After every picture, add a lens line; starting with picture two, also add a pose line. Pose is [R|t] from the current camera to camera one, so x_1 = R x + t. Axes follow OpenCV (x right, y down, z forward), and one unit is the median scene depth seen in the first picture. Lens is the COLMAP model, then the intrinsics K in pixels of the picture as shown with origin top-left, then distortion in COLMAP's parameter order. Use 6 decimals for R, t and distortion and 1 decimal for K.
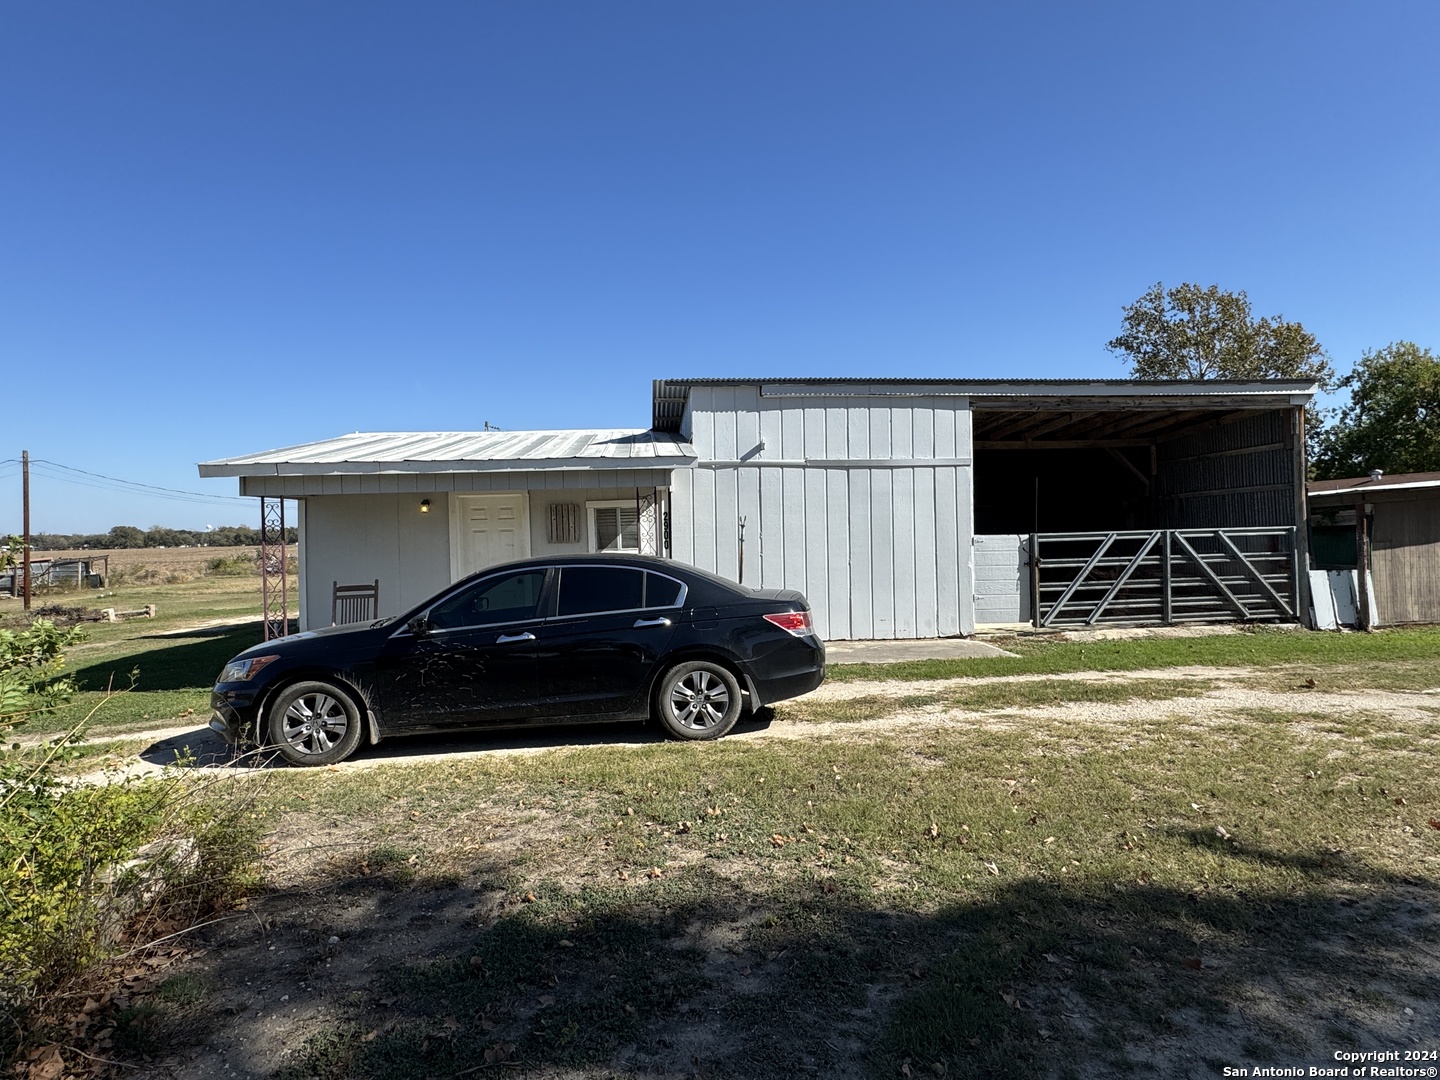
lens RADIAL K [[758.4, 0, 719.5], [0, 758.4, 530.2], [0, 0, 1]] dist [-0.001024, -0.000282]
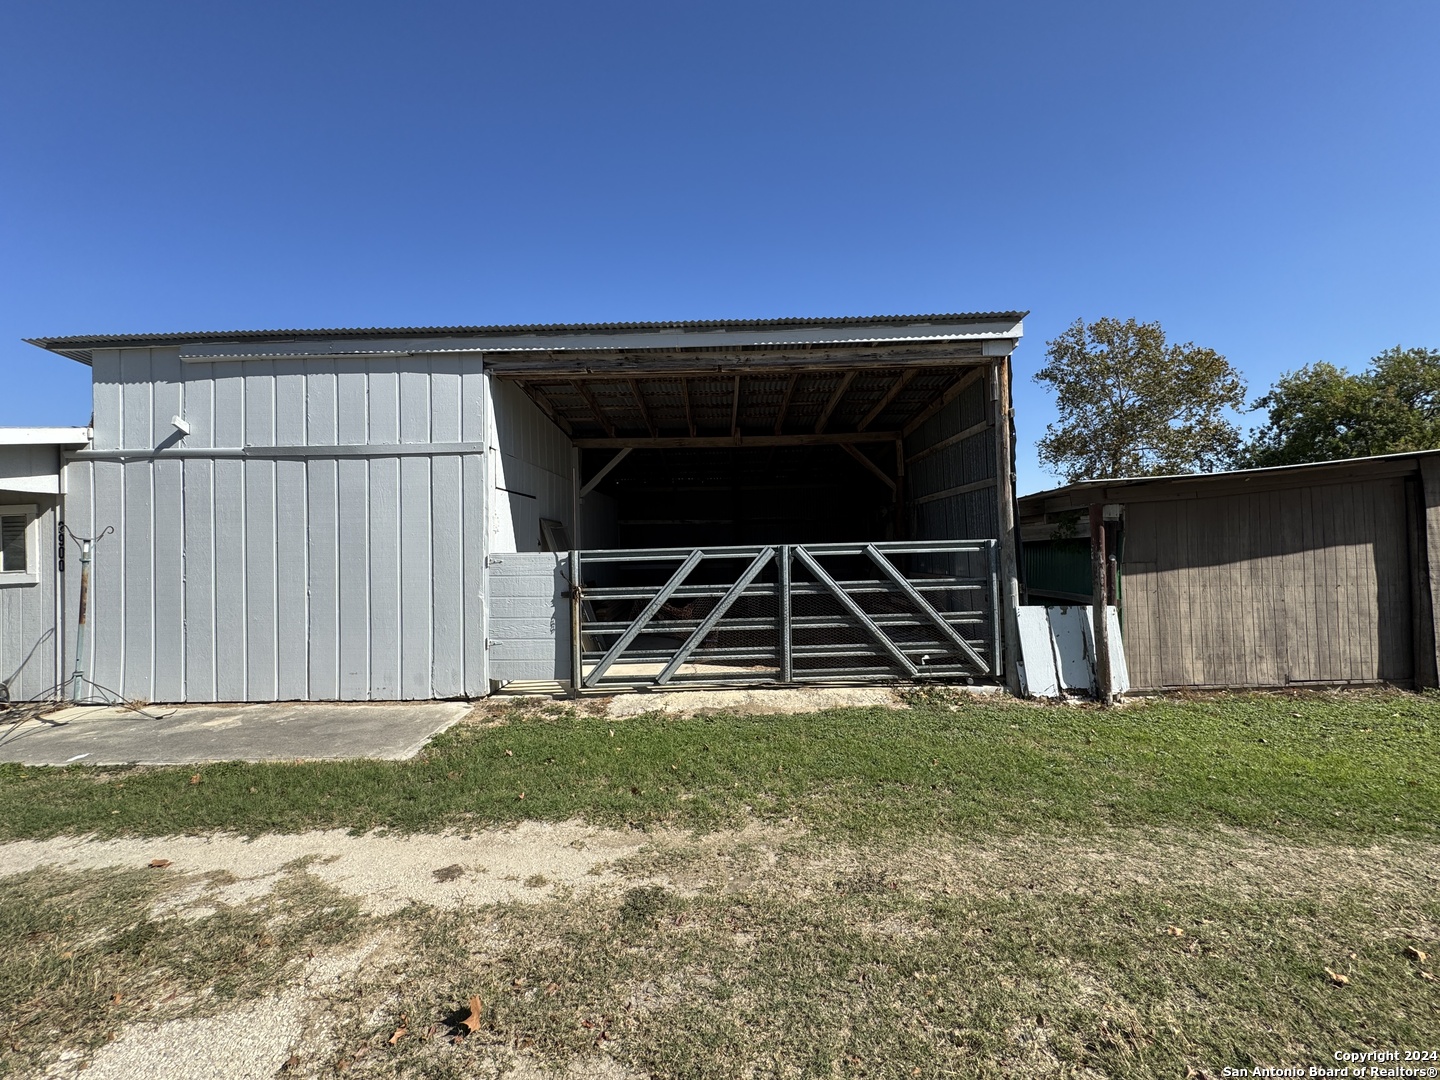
lens RADIAL K [[571.0, 0, 717.3], [0, 571.0, 538.4], [0, 0, 1]] dist [-0.002916, -0.000104]
pose [[0.994346, -0.001377, -0.106177, 0.579251], [0.000670, 0.999977, -0.006690, -0.002923], [0.106184, 0.006581, 0.994325, 0.484089]]
